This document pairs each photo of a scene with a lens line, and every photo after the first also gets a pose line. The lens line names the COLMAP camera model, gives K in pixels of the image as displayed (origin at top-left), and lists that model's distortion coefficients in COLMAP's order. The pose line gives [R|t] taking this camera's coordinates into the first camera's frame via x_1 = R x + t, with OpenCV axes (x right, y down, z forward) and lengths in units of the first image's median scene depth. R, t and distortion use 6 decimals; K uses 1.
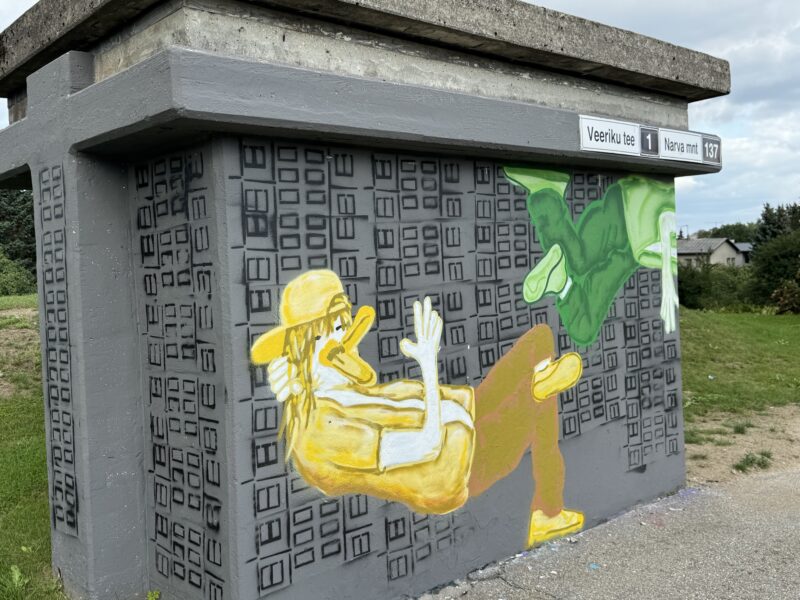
lens RADIAL K [[801.3, 0, 399.4], [0, 801.3, 288.6], [0, 0, 1]] dist [0.111317, -0.377550]
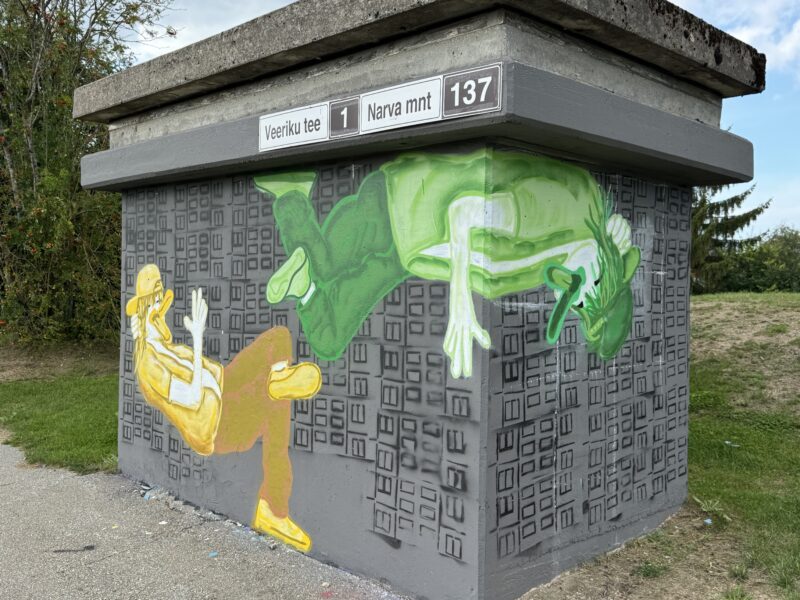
lens RADIAL K [[821.2, 0, 400.0], [0, 821.2, 300.0], [0, 0, 1]] dist [0.113384, -0.300025]
pose [[0.027029, 0.067307, -0.997366, 1.229703], [-0.041997, 0.996926, 0.066139, -0.064465], [0.998752, 0.040099, 0.029773, 1.128209]]
